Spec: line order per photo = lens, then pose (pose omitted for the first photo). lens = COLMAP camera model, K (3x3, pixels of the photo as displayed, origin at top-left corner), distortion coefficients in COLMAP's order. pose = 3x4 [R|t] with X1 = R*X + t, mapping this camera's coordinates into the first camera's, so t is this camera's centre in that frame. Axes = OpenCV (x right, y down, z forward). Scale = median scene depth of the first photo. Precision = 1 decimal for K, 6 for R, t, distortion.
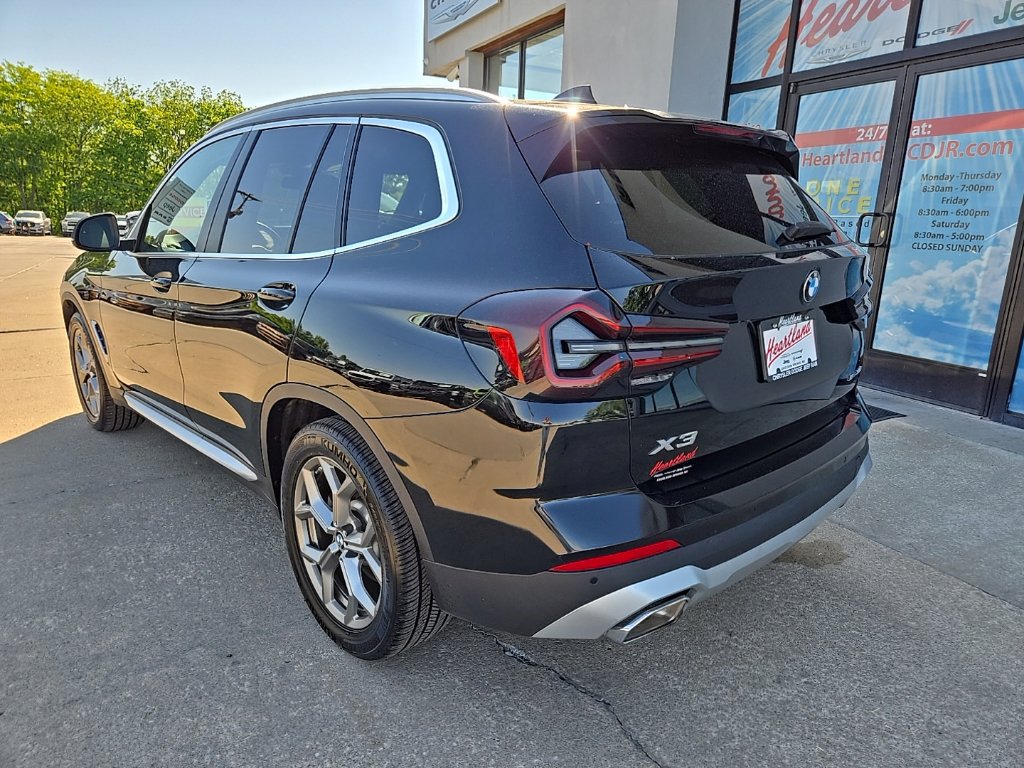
lens RADIAL K [[680.0, 0, 512.0], [0, 680.0, 384.0], [0, 0, 1]] dist [0.073824, -0.056255]
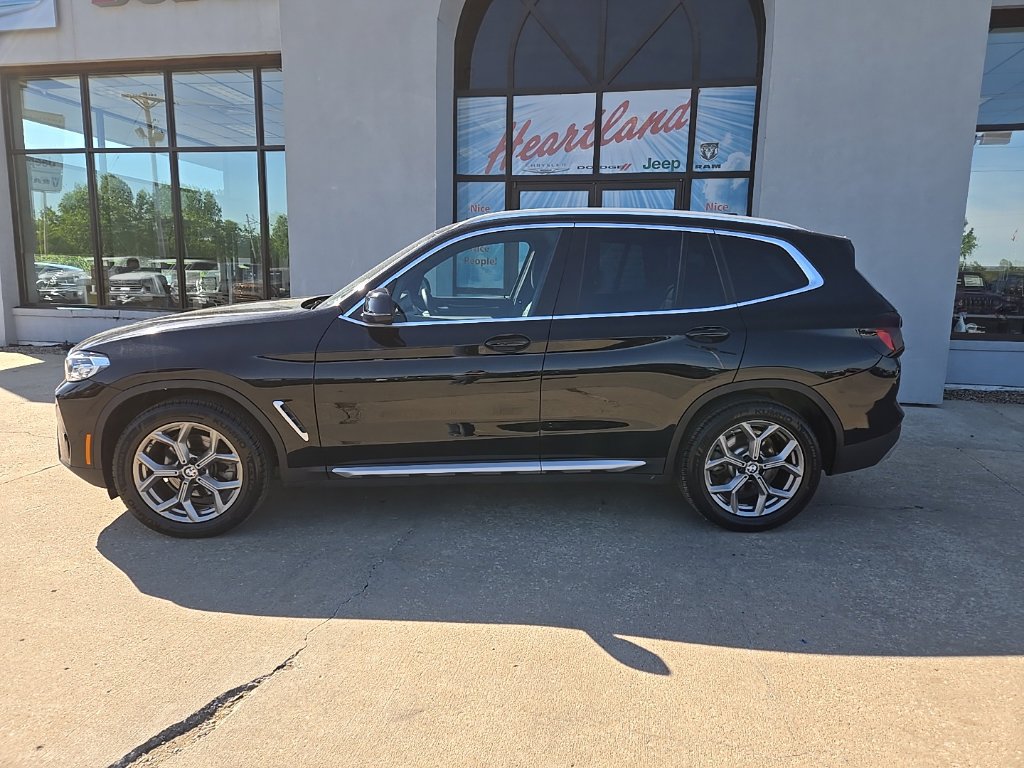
lens RADIAL K [[680.0, 0, 512.0], [0, 680.0, 384.0], [0, 0, 1]] dist [0.073824, -0.056255]
pose [[0.641286, -0.140608, 0.754309, -0.878371], [0.184413, 0.982495, 0.026363, -0.064731], [-0.744812, 0.122198, 0.655990, 0.128624]]
